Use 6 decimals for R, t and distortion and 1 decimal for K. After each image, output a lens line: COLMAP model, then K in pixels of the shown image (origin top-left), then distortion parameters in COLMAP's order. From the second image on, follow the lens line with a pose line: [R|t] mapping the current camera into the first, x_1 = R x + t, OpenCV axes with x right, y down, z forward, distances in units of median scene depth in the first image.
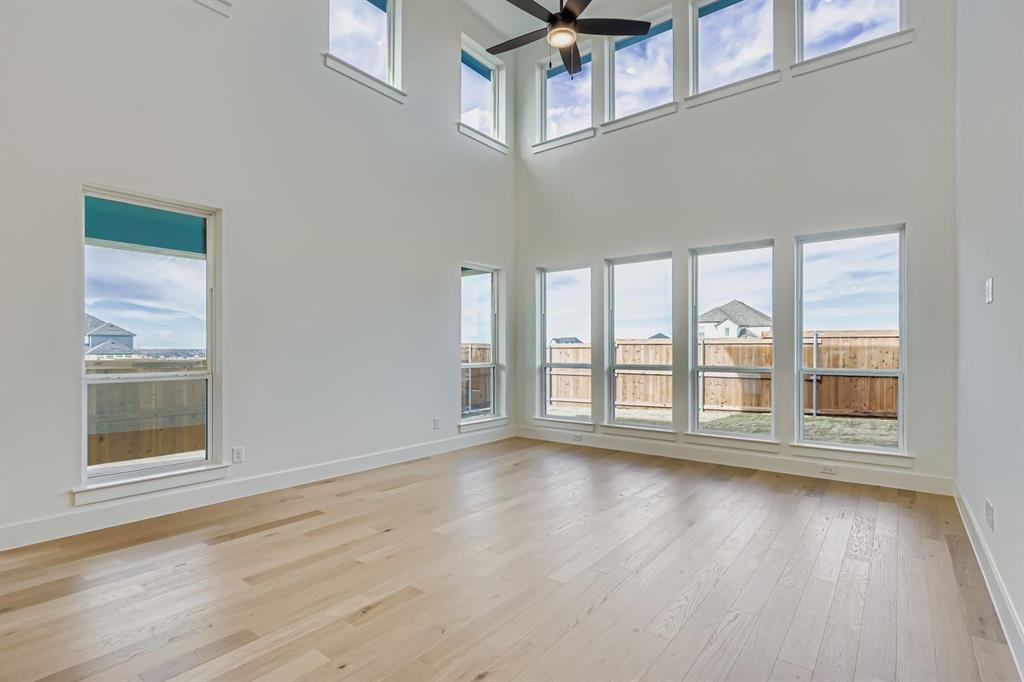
lens RADIAL K [[493.0, 0, 532.9], [0, 493.0, 348.5], [0, 0, 1]] dist [0.002463, 0.000191]
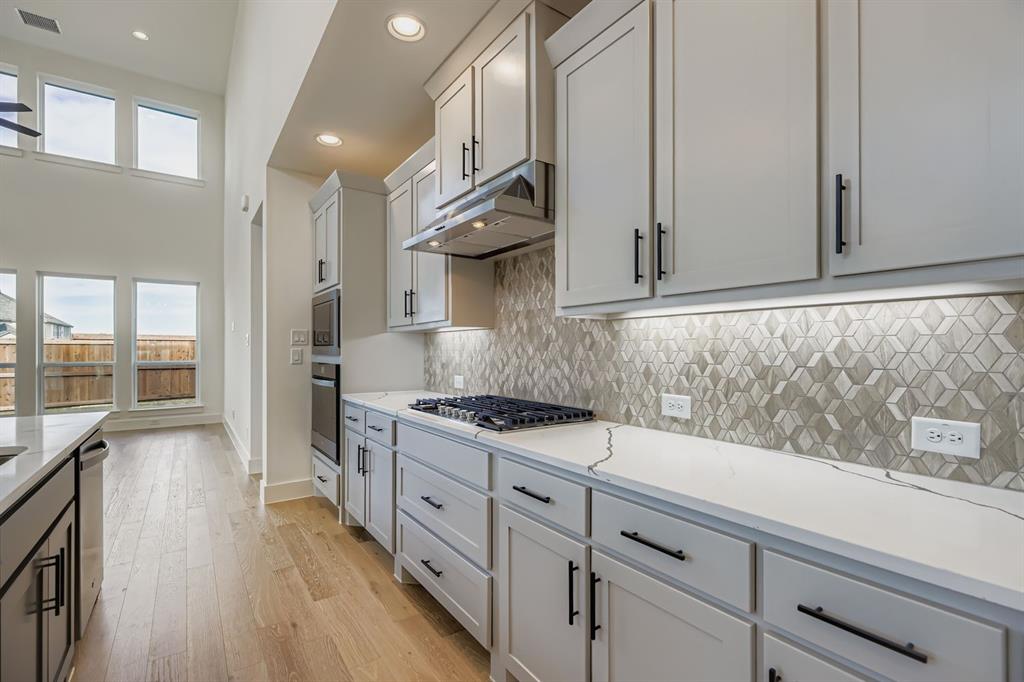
lens RADIAL K [[464.5, 0, 510.1], [0, 464.5, 345.9], [0, 0, 1]] dist [0.005085, -0.000148]
pose [[0.320400, 0.005354, 0.947267, -0.219132], [-0.002120, 0.999986, -0.004935, -0.002722], [-0.947280, -0.000427, 0.320407, -0.275778]]
